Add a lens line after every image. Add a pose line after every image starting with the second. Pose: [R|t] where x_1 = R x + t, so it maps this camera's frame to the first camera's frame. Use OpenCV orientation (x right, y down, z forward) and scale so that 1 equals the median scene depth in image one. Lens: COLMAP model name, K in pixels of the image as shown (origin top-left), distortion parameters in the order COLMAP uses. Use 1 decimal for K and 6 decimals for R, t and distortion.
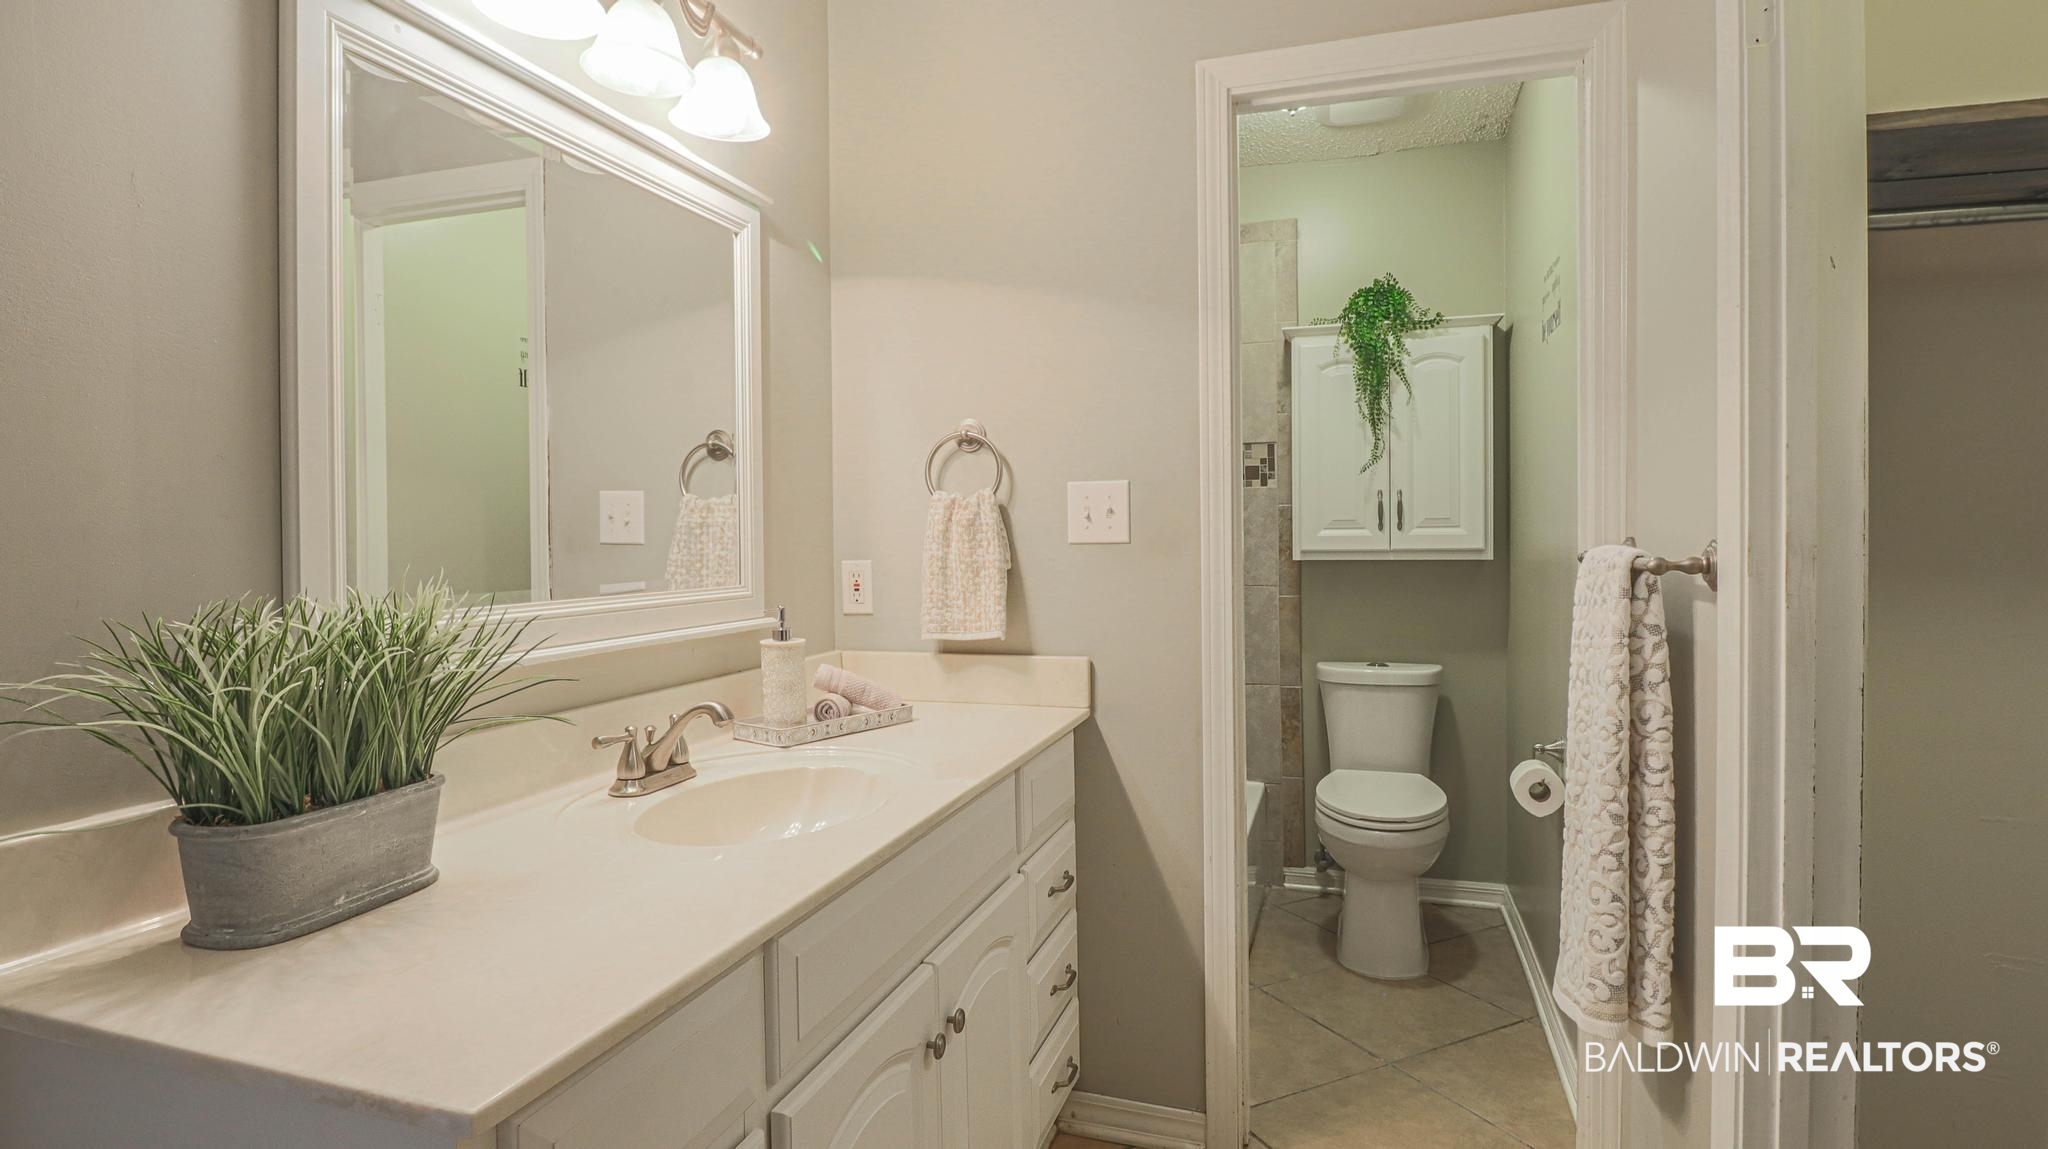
lens RADIAL K [[1058.9, 0, 1011.0], [0, 1058.9, 551.9], [0, 0, 1]] dist [0.003397, -0.015906]
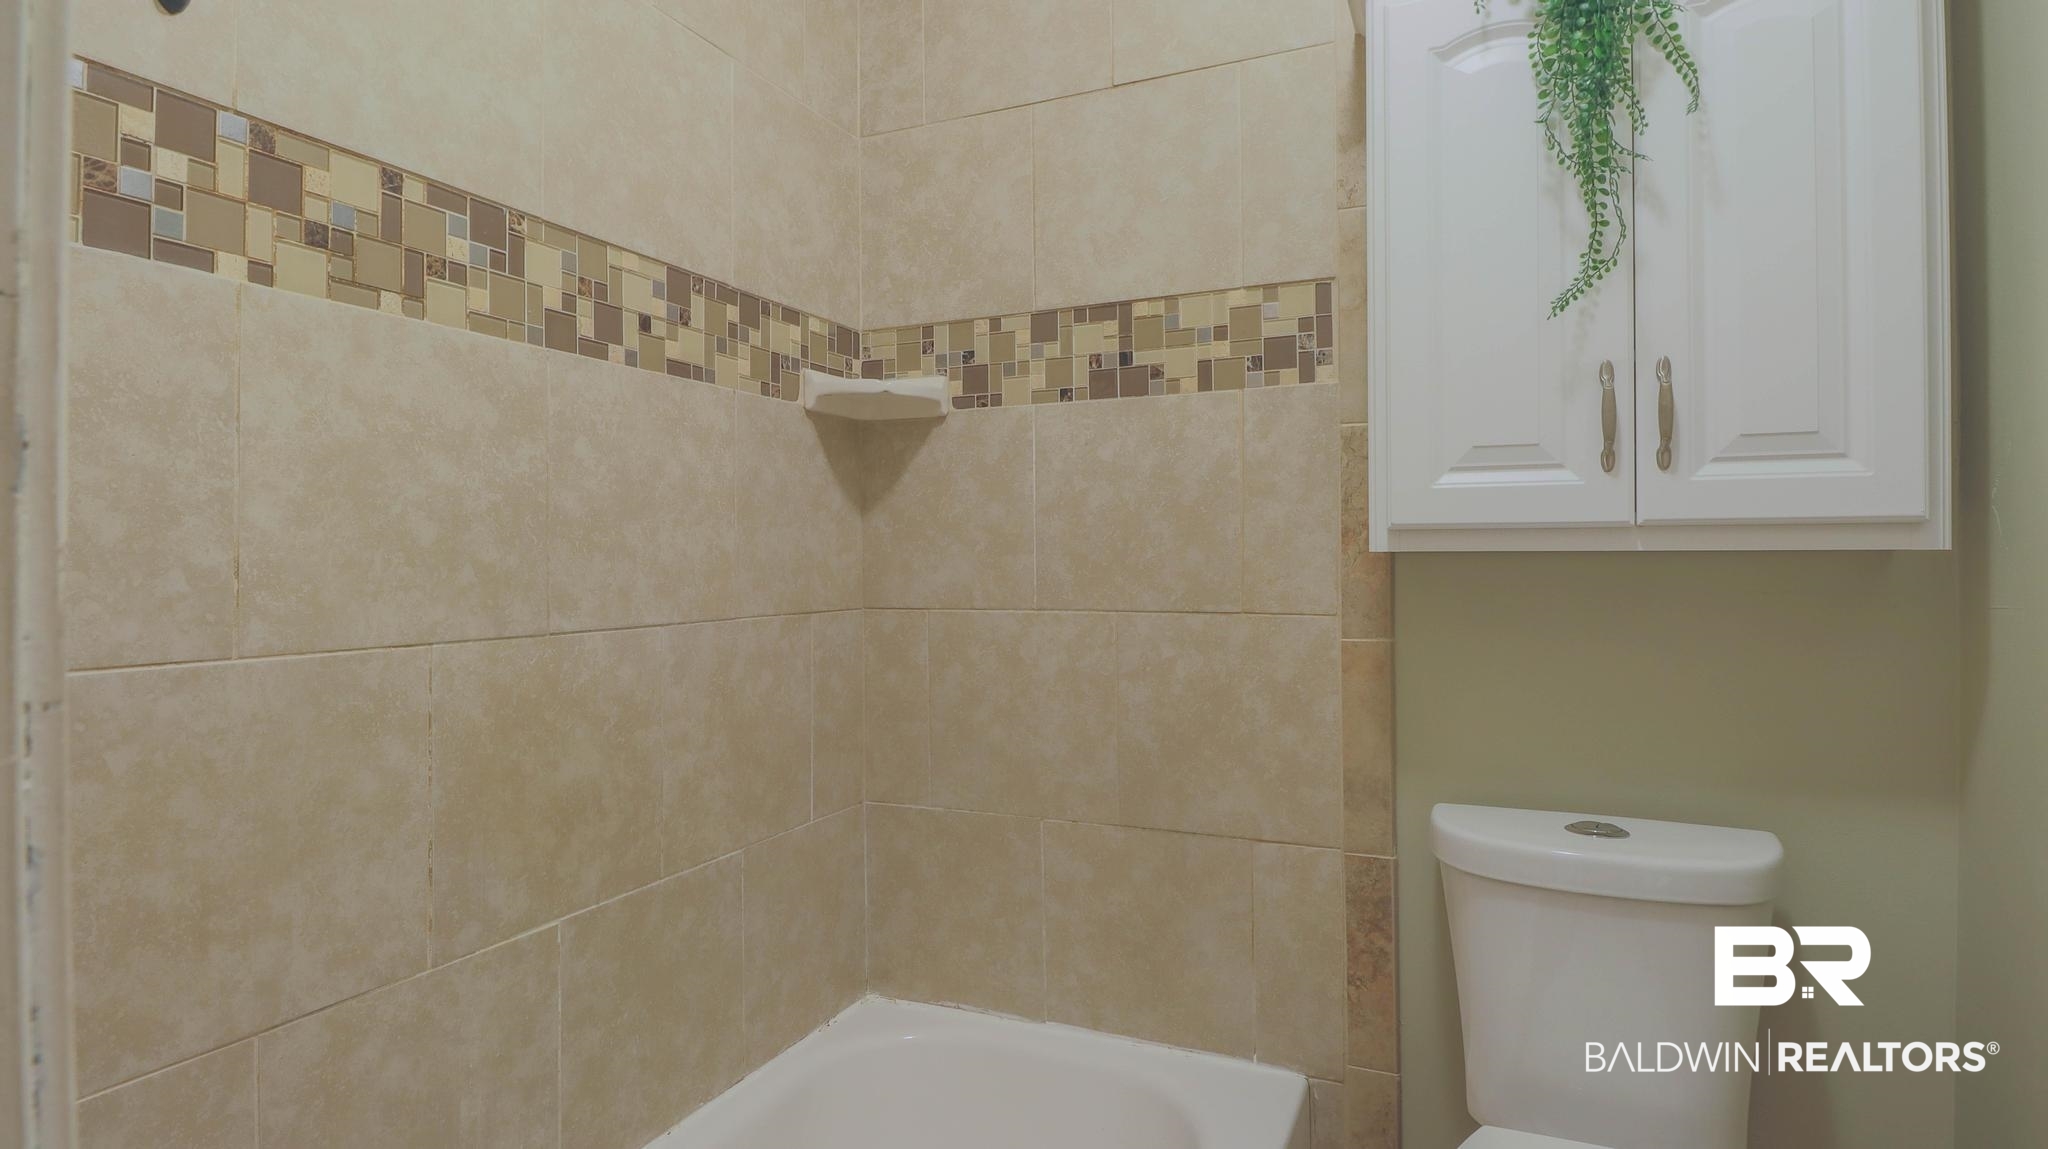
lens RADIAL K [[1058.9, 0, 1011.0], [0, 1058.9, 551.9], [0, 0, 1]] dist [0.003397, -0.015906]
pose [[0.992755, 0.004969, -0.120054, 0.184517], [-0.006786, 0.999869, -0.014725, 0.014870], [0.119965, 0.015433, 0.992658, 0.602471]]
